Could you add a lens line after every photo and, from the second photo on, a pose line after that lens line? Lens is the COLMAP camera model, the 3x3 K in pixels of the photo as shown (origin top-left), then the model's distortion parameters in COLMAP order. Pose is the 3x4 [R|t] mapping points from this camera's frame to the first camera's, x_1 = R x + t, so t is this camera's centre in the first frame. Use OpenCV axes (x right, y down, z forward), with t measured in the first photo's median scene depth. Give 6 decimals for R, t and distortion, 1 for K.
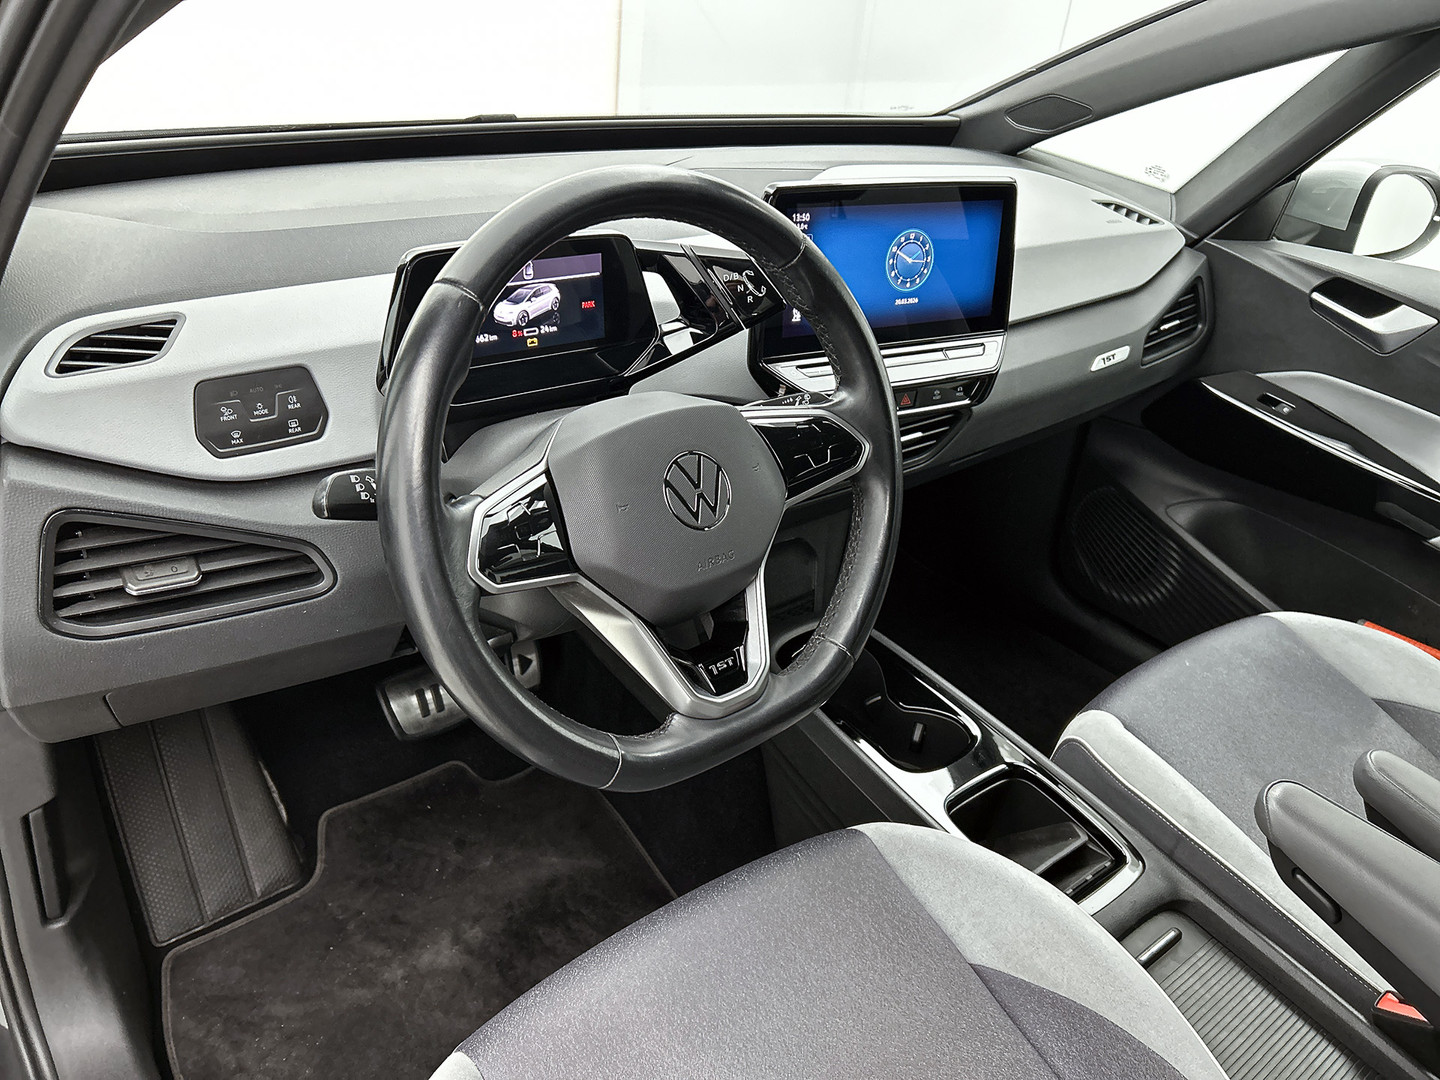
lens RADIAL K [[1123.1, 0, 720.4], [0, 1123.1, 503.2], [0, 0, 1]] dist [-0.000202, 0.000203]
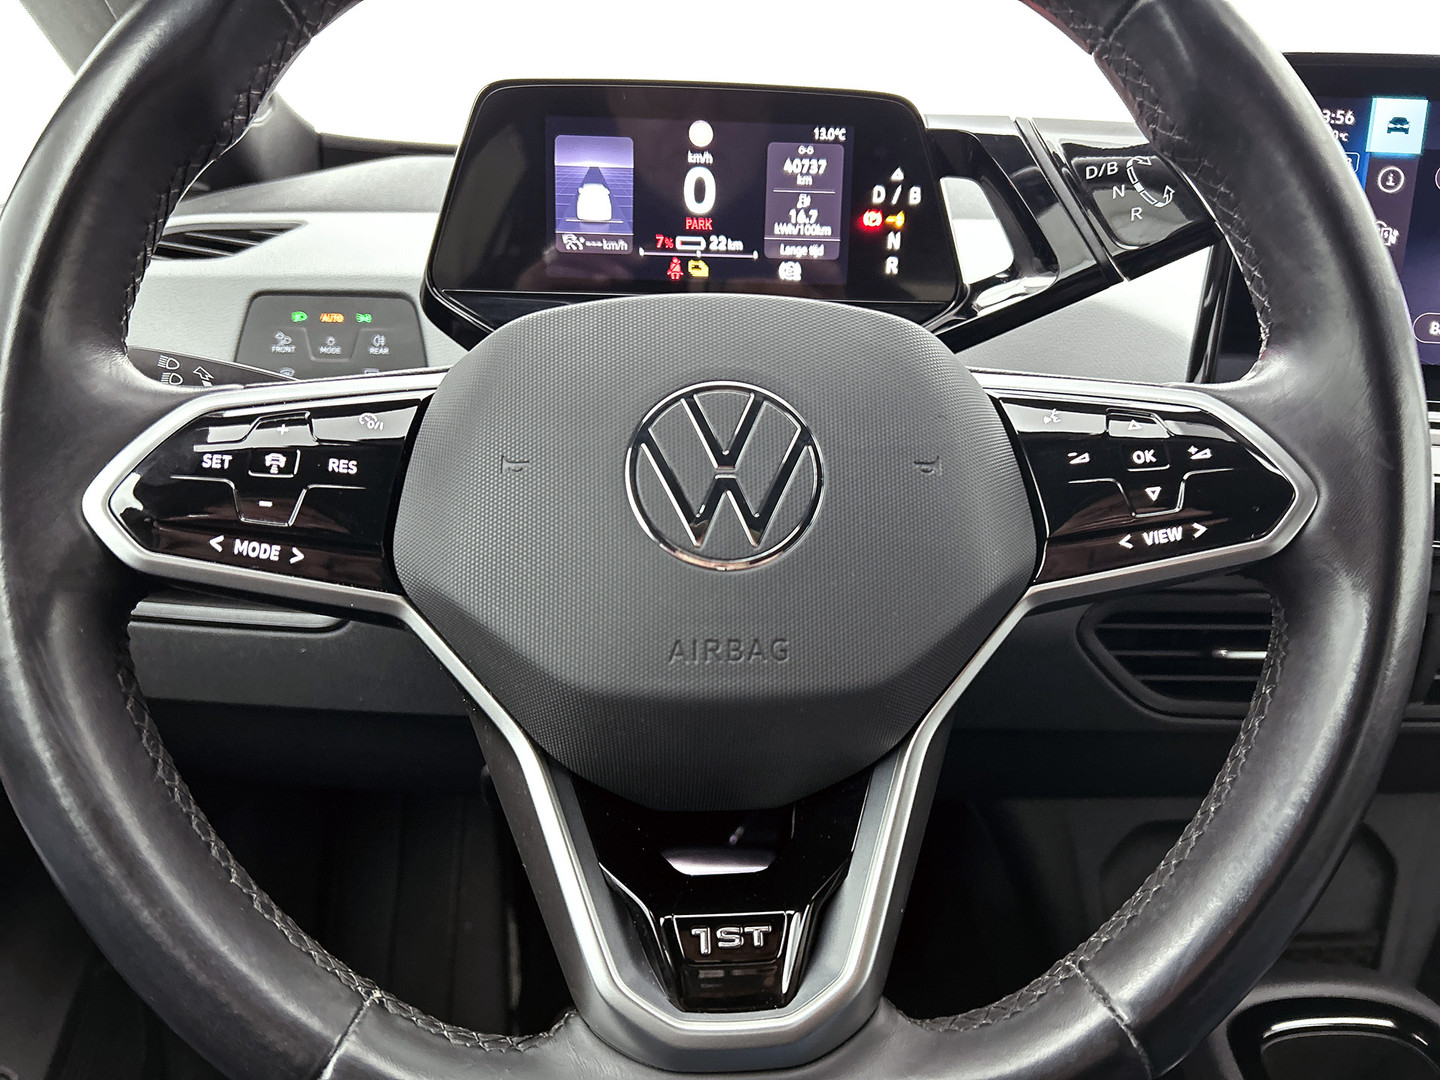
lens RADIAL K [[1123.1, 0, 720.4], [0, 1123.1, 503.2], [0, 0, 1]] dist [-0.000202, 0.000203]
pose [[0.811091, 0.109061, -0.574662, 0.188951], [-0.227964, 0.963718, -0.138855, 0.050276], [0.538668, 0.243627, 0.806525, 0.597723]]
